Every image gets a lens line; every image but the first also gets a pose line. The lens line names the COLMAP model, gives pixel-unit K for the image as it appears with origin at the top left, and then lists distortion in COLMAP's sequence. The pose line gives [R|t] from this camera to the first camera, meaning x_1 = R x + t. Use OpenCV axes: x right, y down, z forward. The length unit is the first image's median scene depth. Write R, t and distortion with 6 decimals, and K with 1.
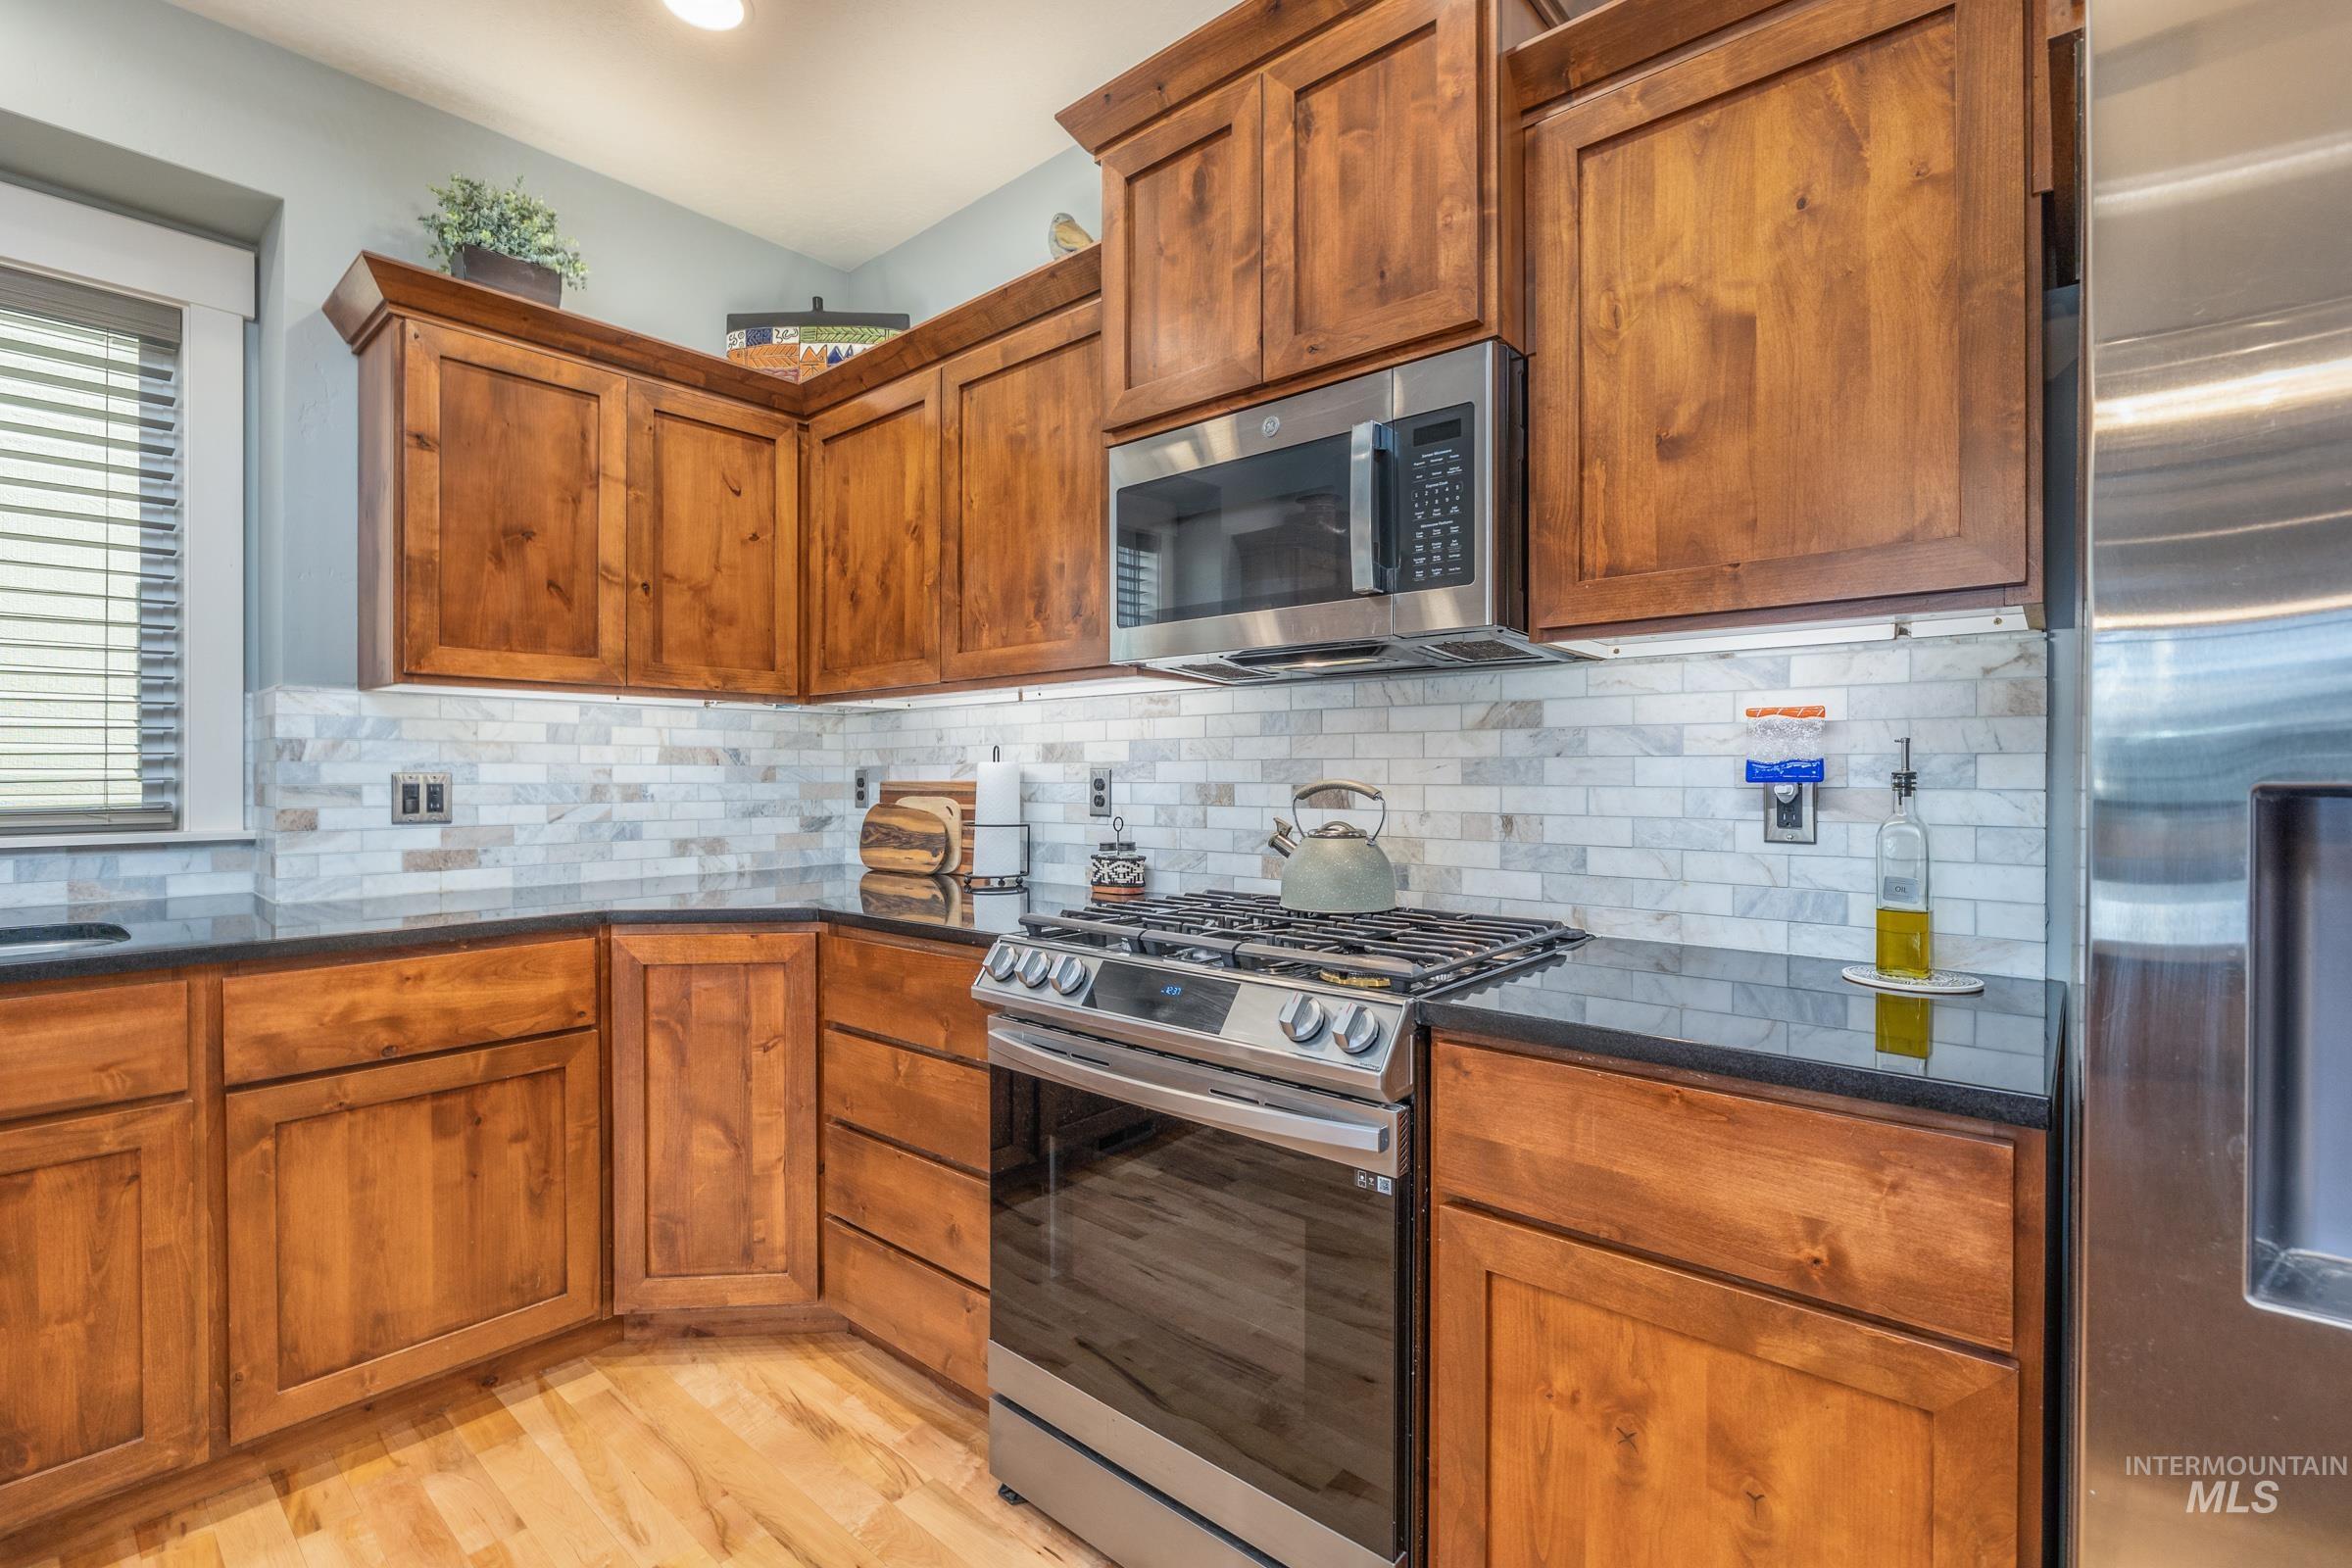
lens RADIAL K [[1046.8, 0, 1184.8], [0, 1046.8, 777.1], [0, 0, 1]] dist [-0.008810, 0.000976]
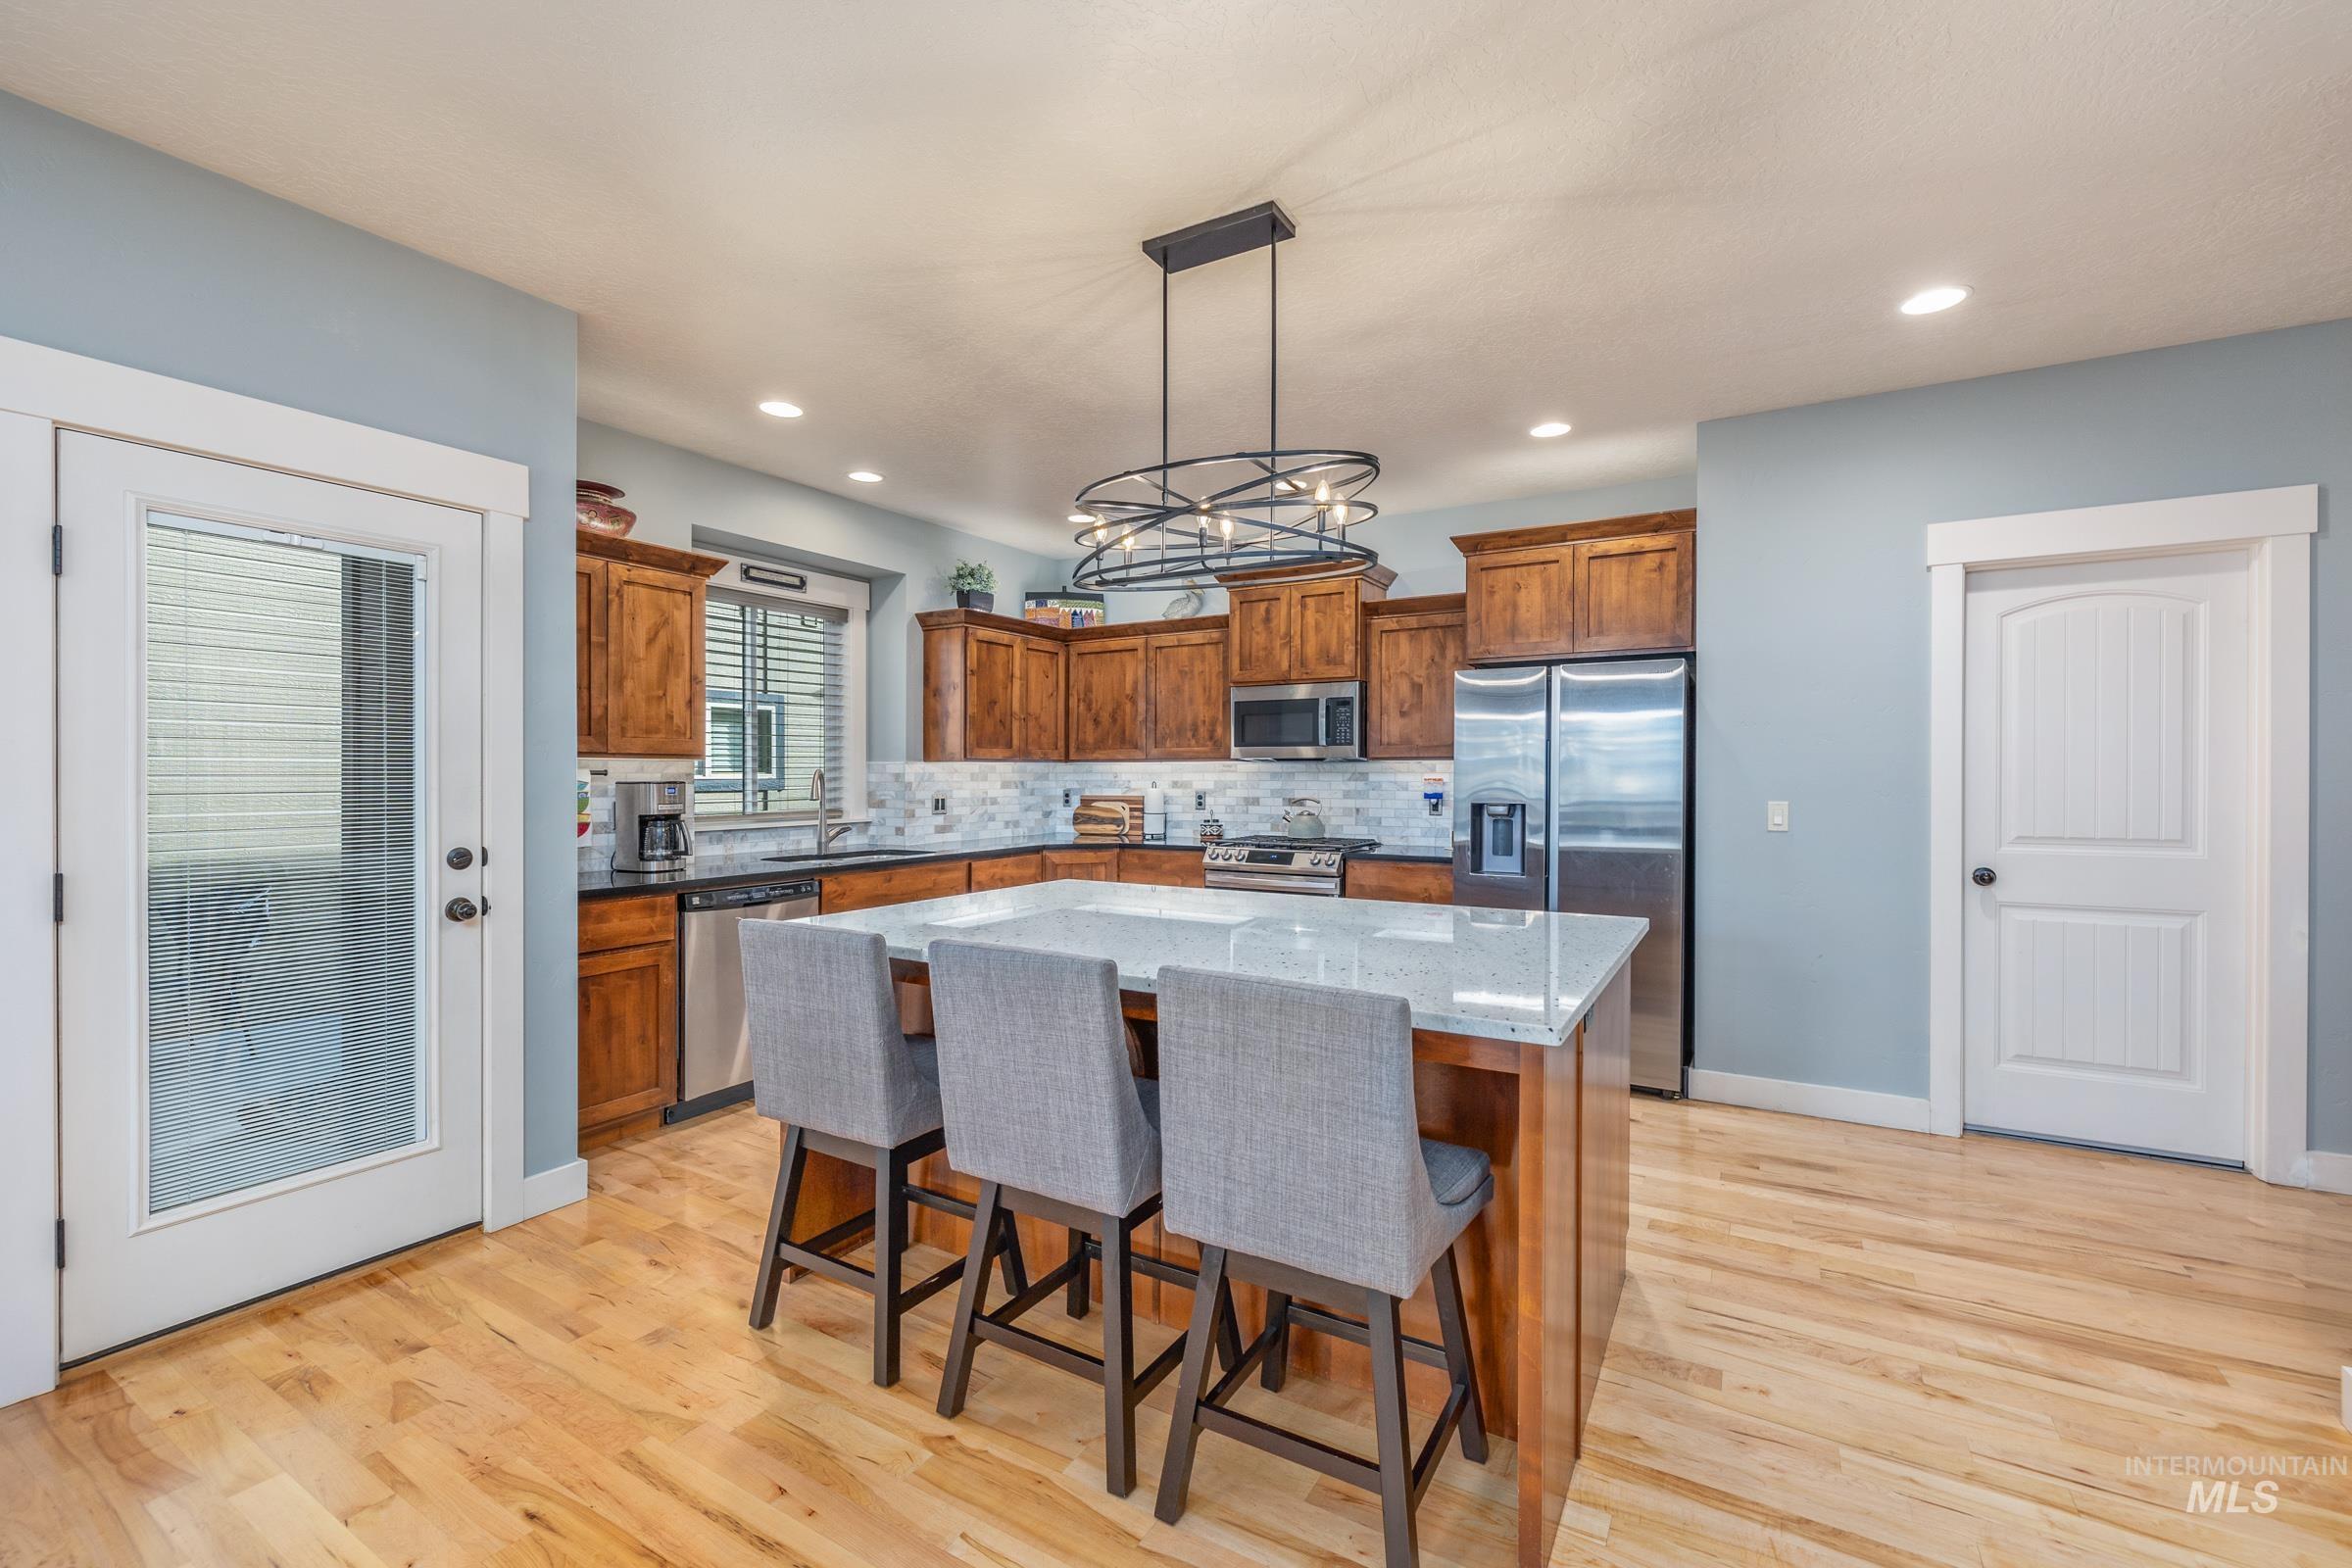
lens RADIAL K [[984.2, 0, 1189.2], [0, 984.2, 781.4], [0, 0, 1]] dist [-0.002871, 0.000557]
pose [[0.983459, -0.001300, 0.181126, -0.637112], [0.000085, 0.999977, 0.006716, -0.056266], [-0.181131, -0.006590, 0.983437, -1.598526]]
